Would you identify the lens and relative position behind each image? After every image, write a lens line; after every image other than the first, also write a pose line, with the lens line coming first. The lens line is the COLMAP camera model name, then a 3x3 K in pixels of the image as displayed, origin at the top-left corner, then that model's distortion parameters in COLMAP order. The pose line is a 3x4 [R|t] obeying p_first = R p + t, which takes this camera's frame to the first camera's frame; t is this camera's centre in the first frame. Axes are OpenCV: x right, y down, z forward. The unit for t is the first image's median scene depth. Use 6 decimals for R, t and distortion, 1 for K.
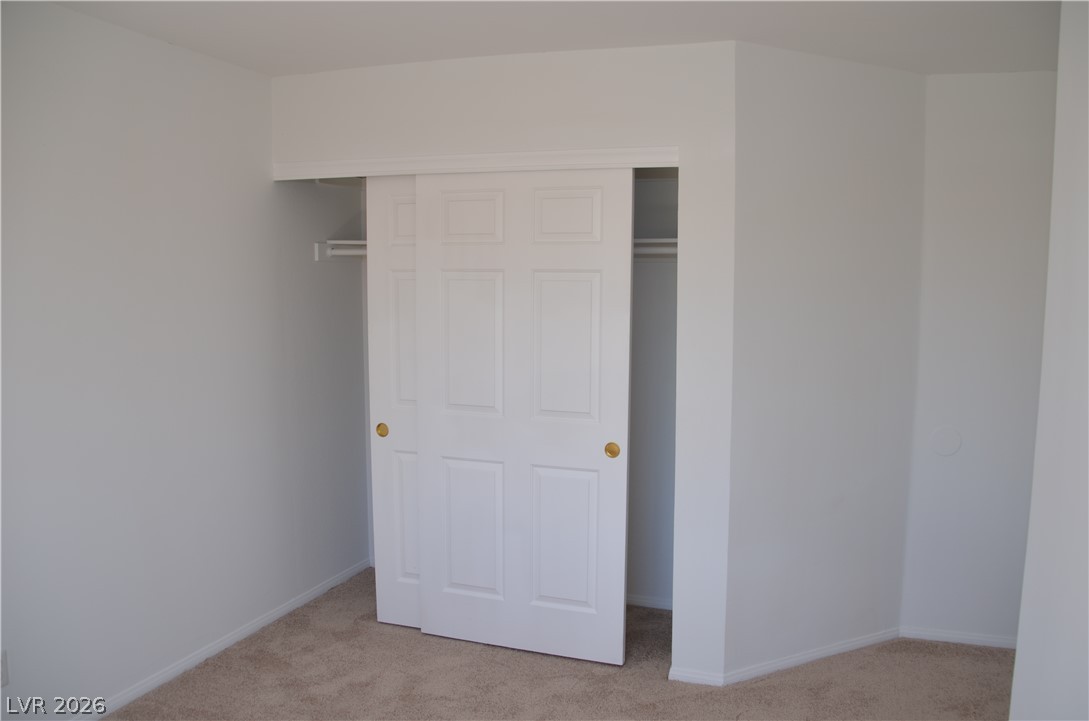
lens RADIAL K [[893.5, 0, 544.5], [0, 893.5, 360.5], [0, 0, 1]] dist [0.005019, 0.003298]
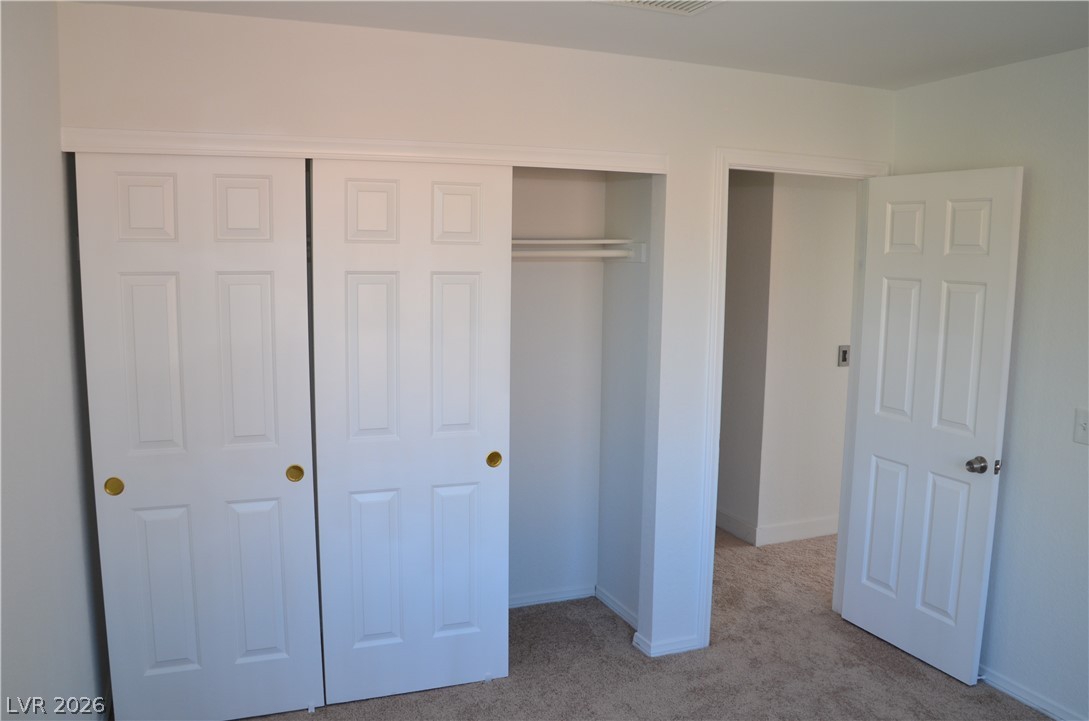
lens RADIAL K [[928.1, 0, 543.9], [0, 928.1, 391.3], [0, 0, 1]] dist [-0.009347, 0.005182]
pose [[0.759373, -0.087974, 0.644680, -0.368774], [0.069515, 0.996116, 0.054050, -0.016036], [-0.646931, 0.003770, 0.762539, 0.141192]]
